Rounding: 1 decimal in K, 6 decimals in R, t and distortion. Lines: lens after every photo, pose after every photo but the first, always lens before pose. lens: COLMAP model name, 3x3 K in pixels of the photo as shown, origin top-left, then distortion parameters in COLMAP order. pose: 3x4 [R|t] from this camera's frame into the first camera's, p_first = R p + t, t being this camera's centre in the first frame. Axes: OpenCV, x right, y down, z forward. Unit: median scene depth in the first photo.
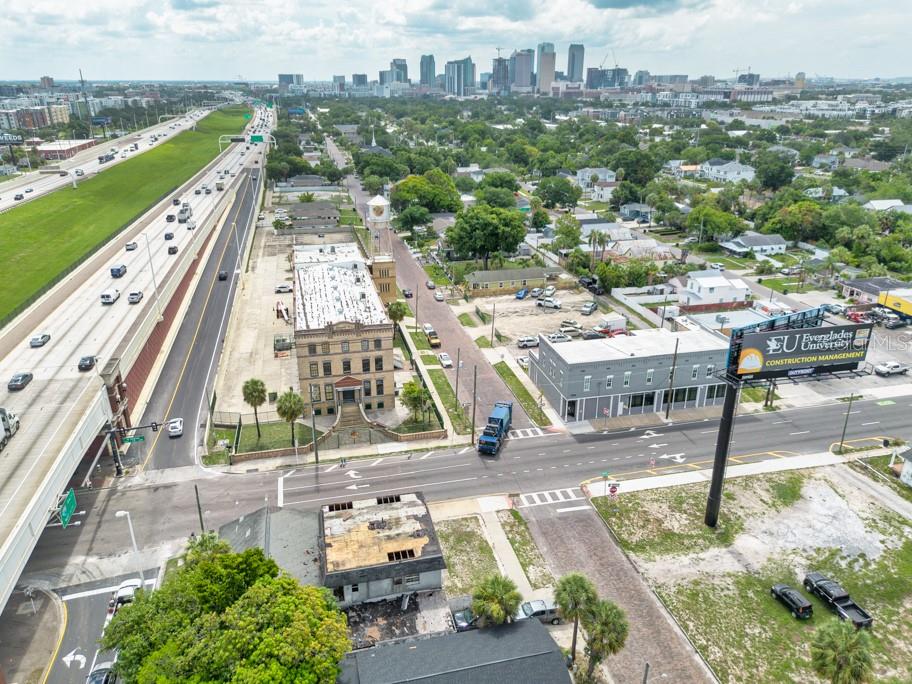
lens RADIAL K [[649.3, 0, 455.3], [0, 649.3, 342.5], [0, 0, 1]] dist [0.062957, -0.064166]
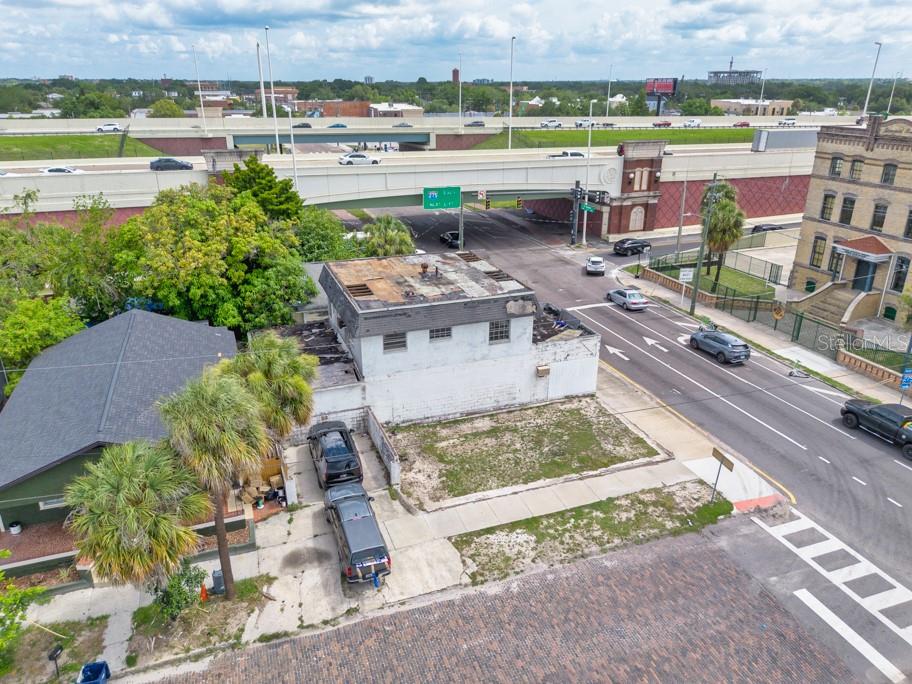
lens RADIAL K [[653.1, 0, 455.3], [0, 653.1, 336.6], [0, 0, 1]] dist [0.061849, -0.061461]
pose [[0.121906, 0.361070, -0.924537, 0.322263], [-0.370777, 0.880615, 0.295027, 0.091986], [0.920686, 0.306832, 0.241228, 0.590909]]
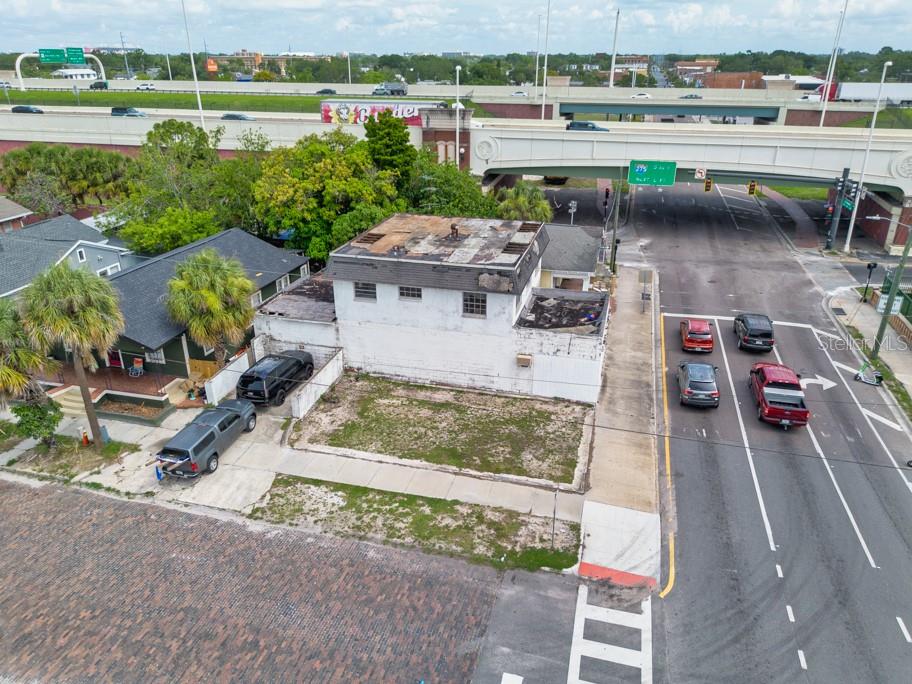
lens RADIAL K [[652.5, 0, 455.2], [0, 652.5, 342.7], [0, 0, 1]] dist [0.065796, -0.069483]
pose [[-0.473573, 0.354153, -0.806414, 0.267545], [-0.325740, 0.780248, 0.533955, 0.022655], [0.818305, 0.515548, -0.254142, 0.800056]]
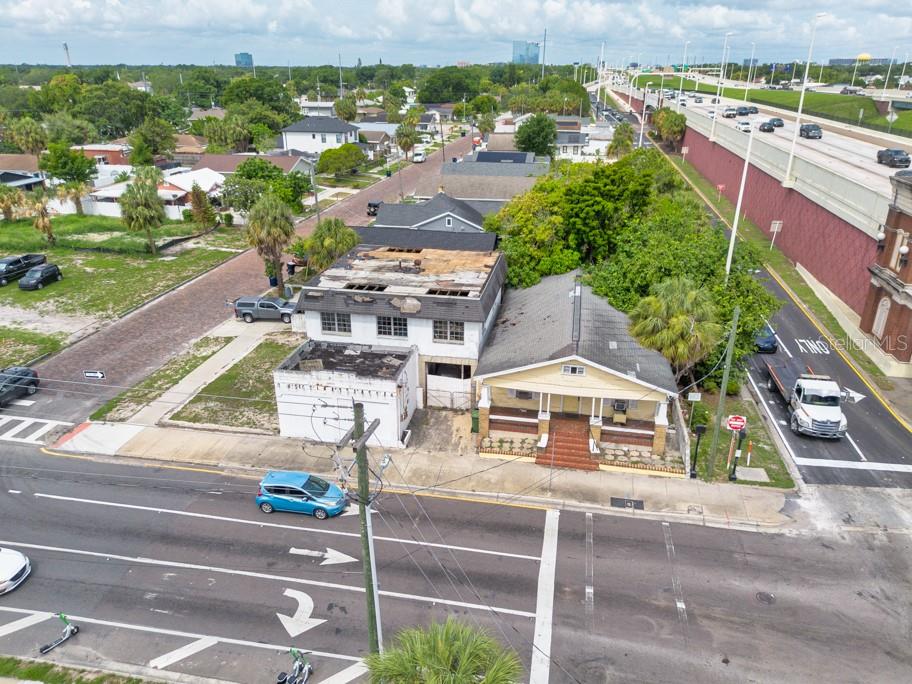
lens RADIAL K [[654.6, 0, 455.5], [0, 654.6, 342.0], [0, 0, 1]] dist [0.068567, -0.073916]
pose [[-0.911882, -0.157464, 0.379047, -0.277205], [0.153413, 0.725800, 0.670581, -0.063394], [-0.380704, 0.669642, -0.637687, 0.958927]]
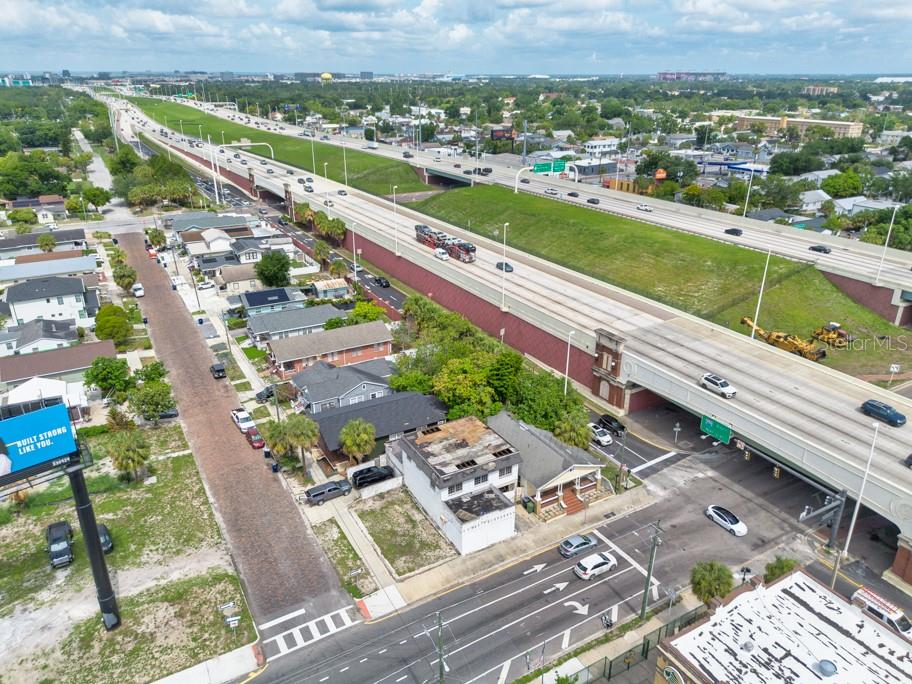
lens RADIAL K [[653.1, 0, 455.3], [0, 653.1, 336.6], [0, 0, 1]] dist [0.061849, -0.061461]
pose [[-0.958232, 0.105916, -0.265657, 0.129205], [-0.107732, 0.726790, 0.678359, -0.461044], [0.264926, 0.678645, -0.685022, 1.126601]]
